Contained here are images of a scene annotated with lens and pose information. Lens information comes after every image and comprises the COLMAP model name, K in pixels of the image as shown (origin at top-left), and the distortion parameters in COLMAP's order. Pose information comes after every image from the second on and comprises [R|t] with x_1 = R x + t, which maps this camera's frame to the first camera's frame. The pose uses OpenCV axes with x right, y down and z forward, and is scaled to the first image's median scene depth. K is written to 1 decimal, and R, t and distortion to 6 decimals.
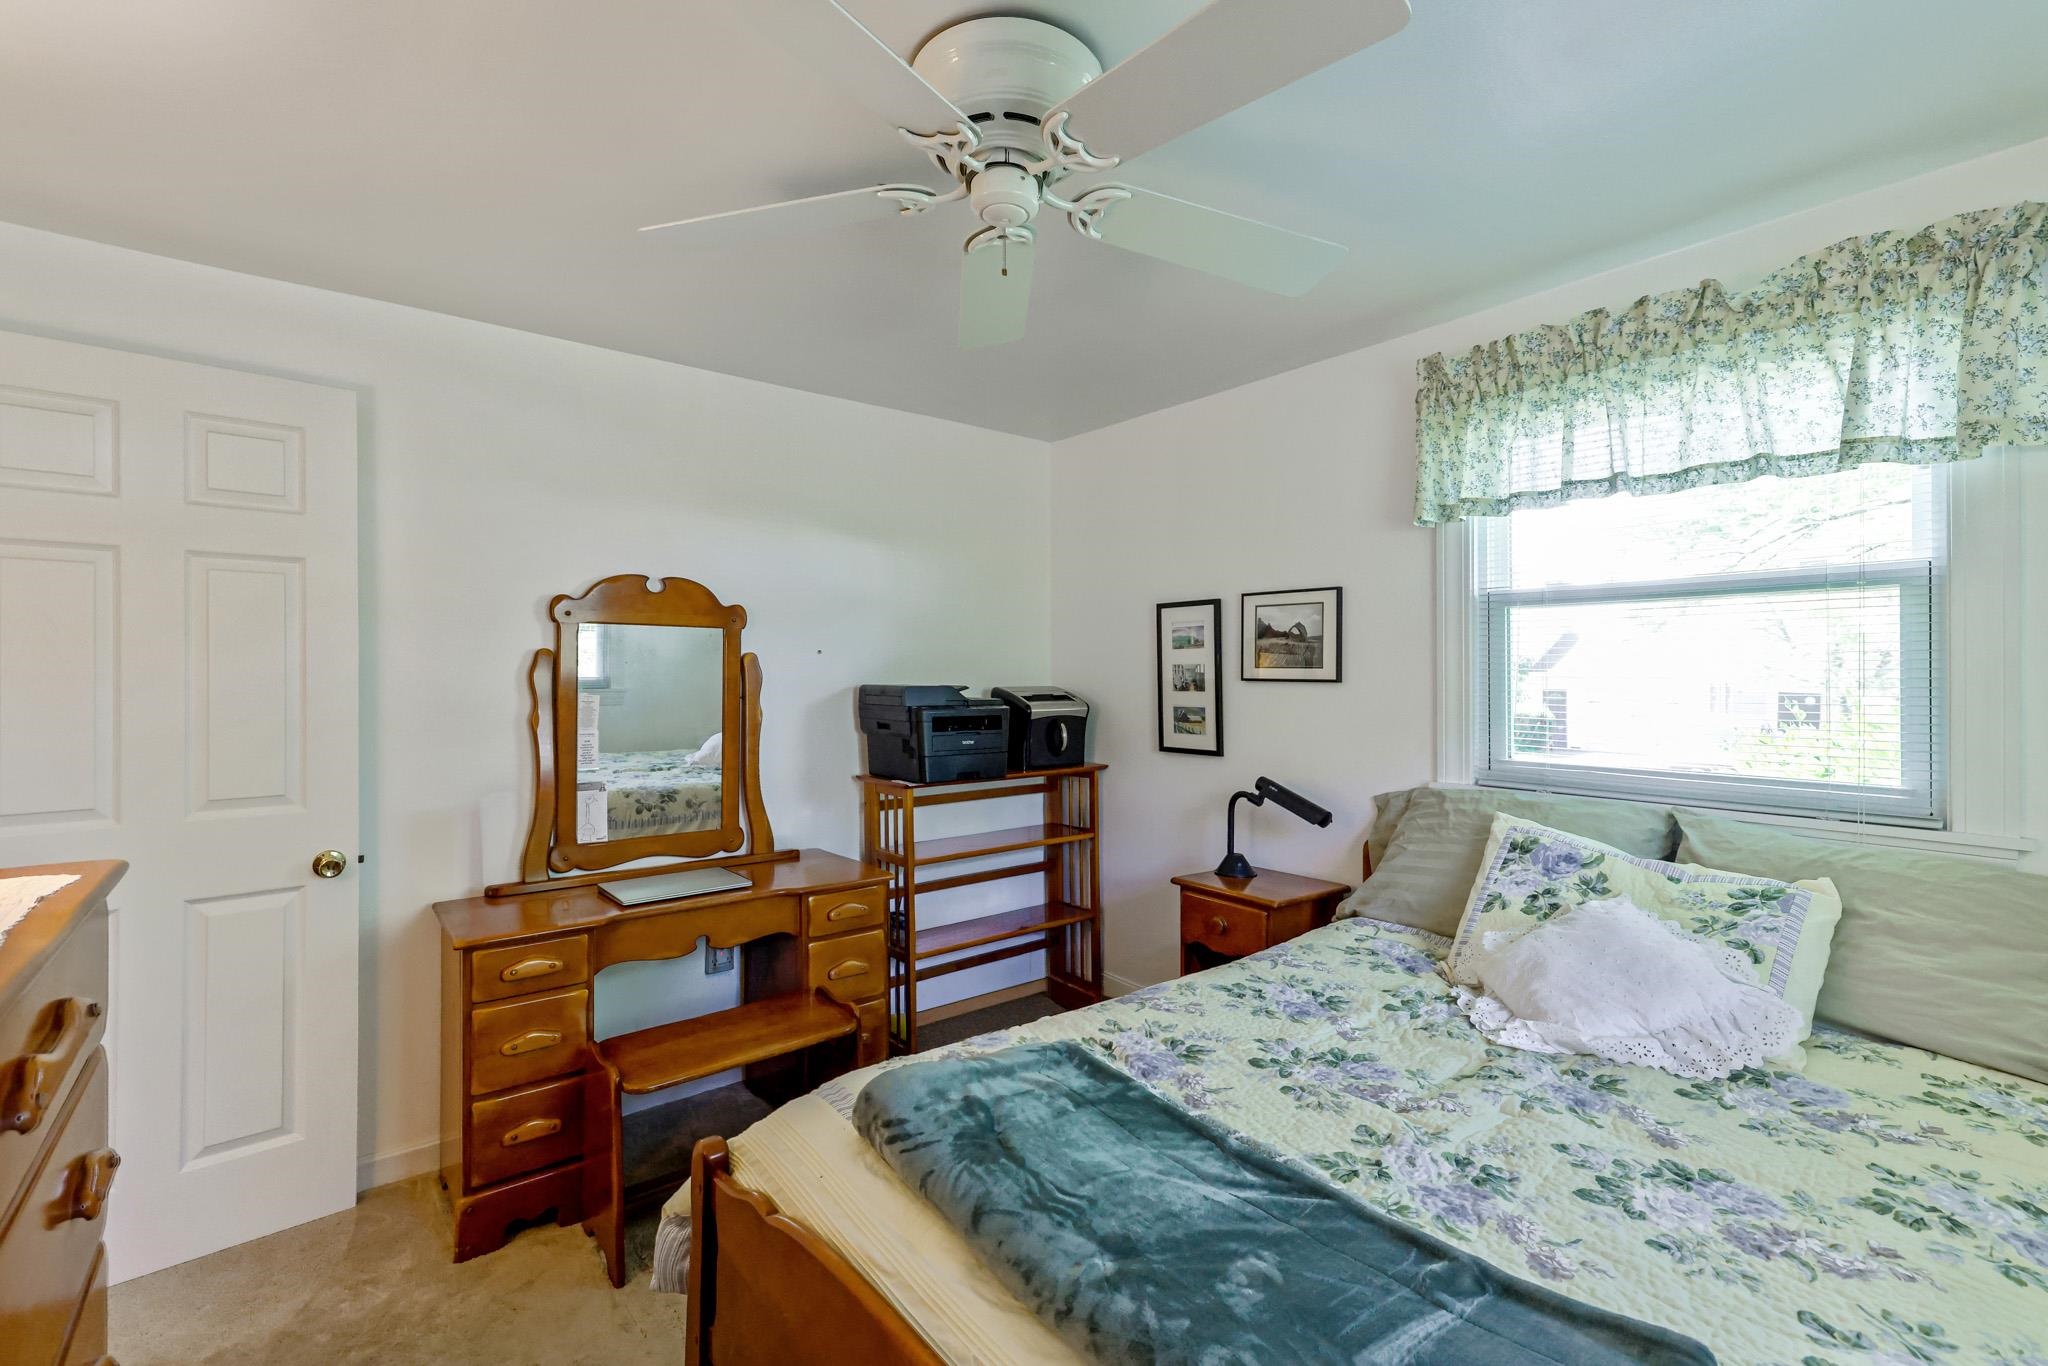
lens RADIAL K [[940.4, 0, 1061.8], [0, 940.4, 682.1], [0, 0, 1]] dist [0.000129, -0.000046]
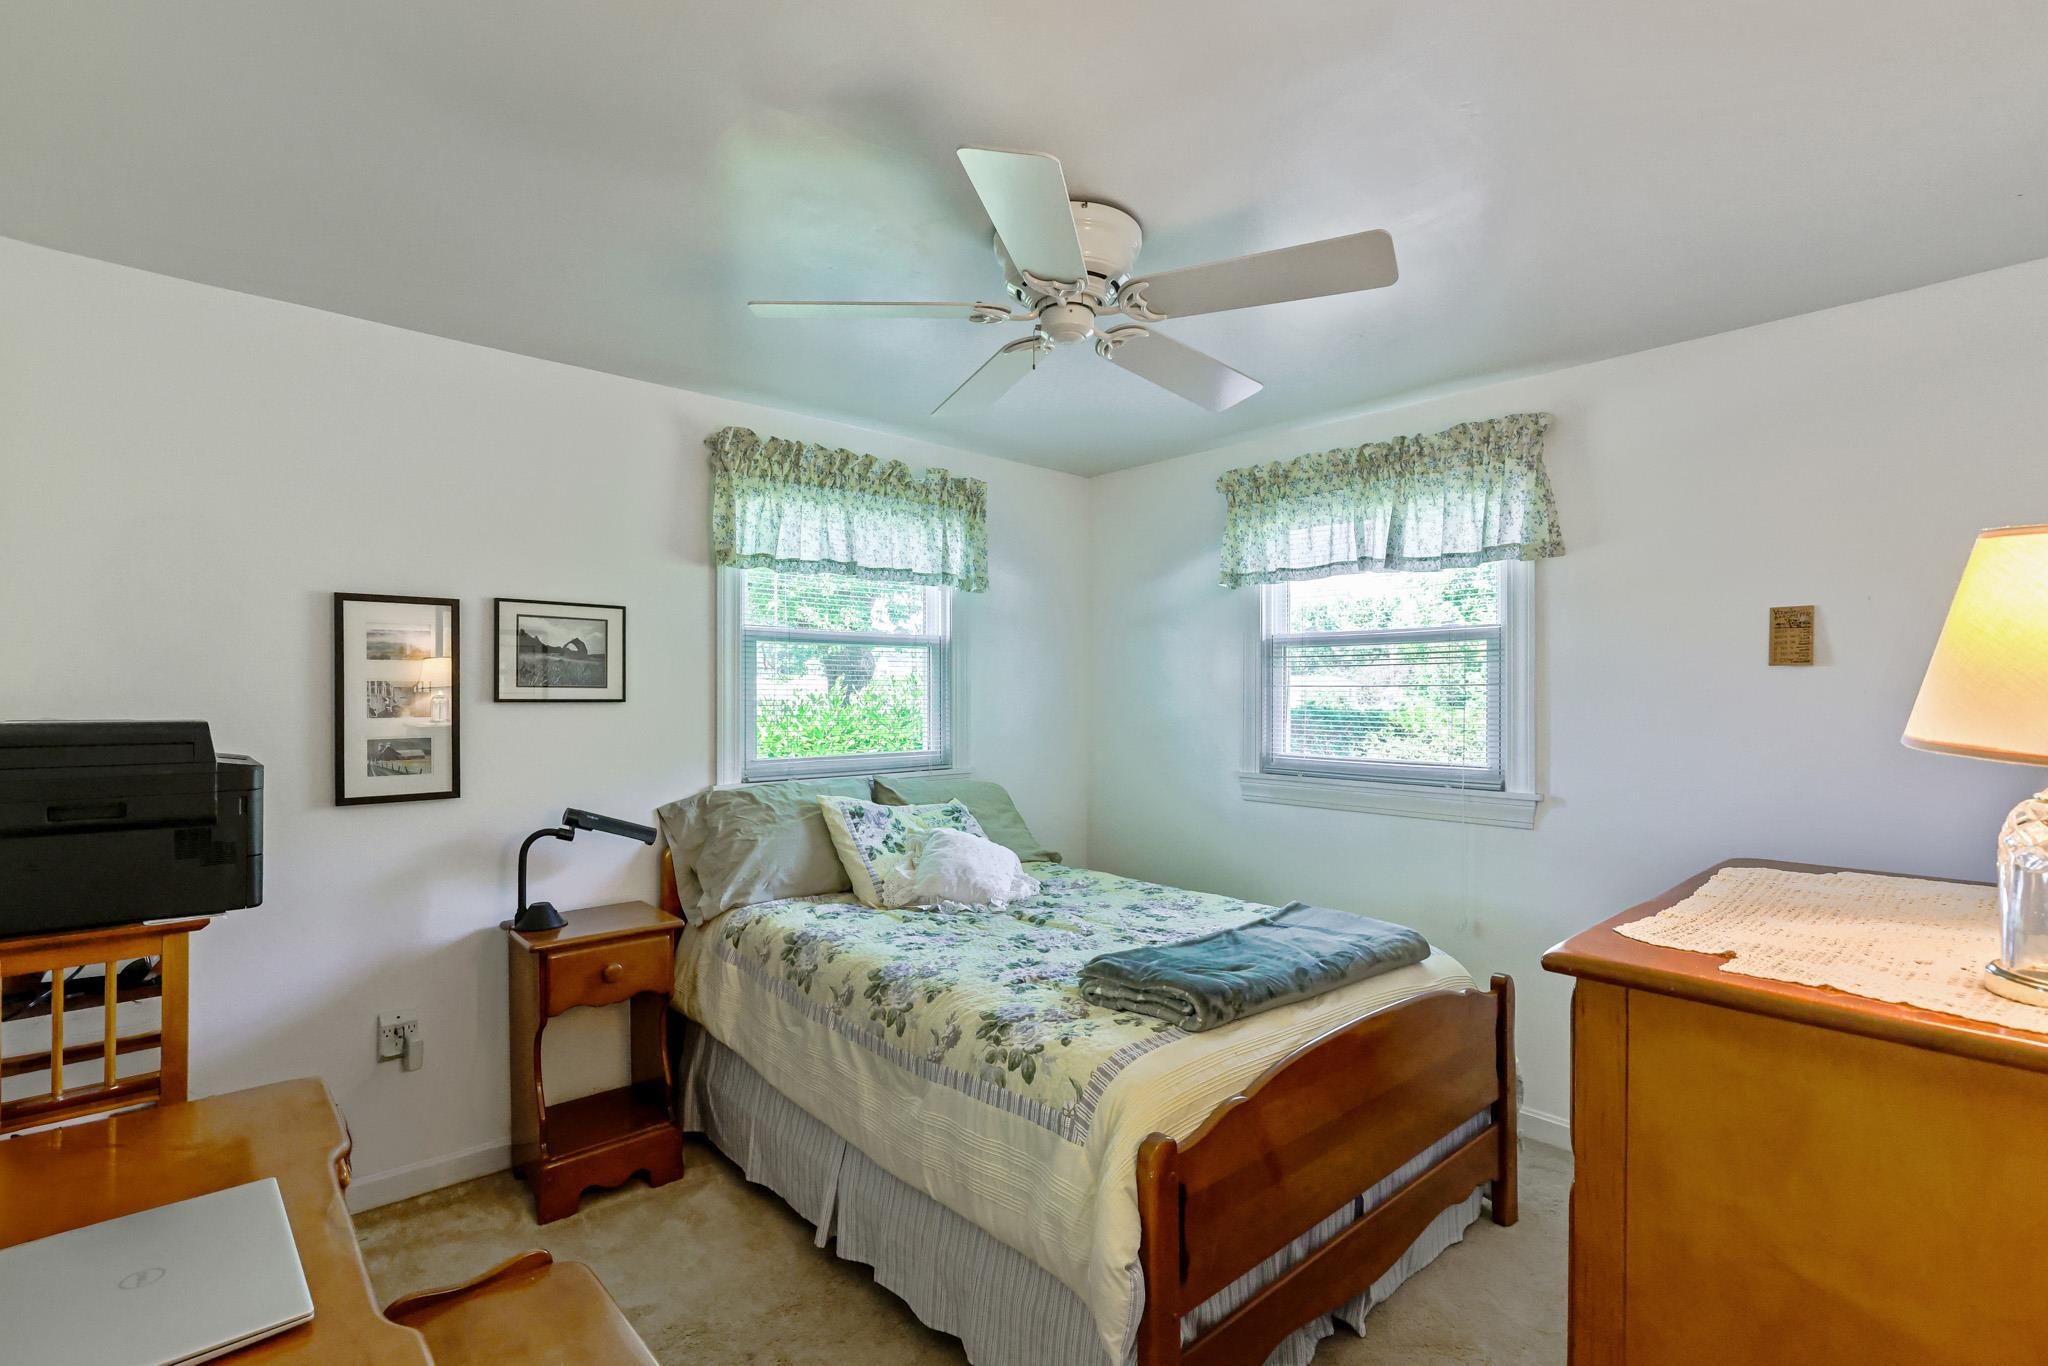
lens RADIAL K [[940.4, 0, 1061.8], [0, 940.4, 682.1], [0, 0, 1]] dist [0.000129, -0.000046]
pose [[-0.094367, 0.004962, 0.995525, -0.731150], [0.004823, 0.999978, -0.004527, -0.013824], [-0.995526, 0.004374, -0.094389, 0.616252]]
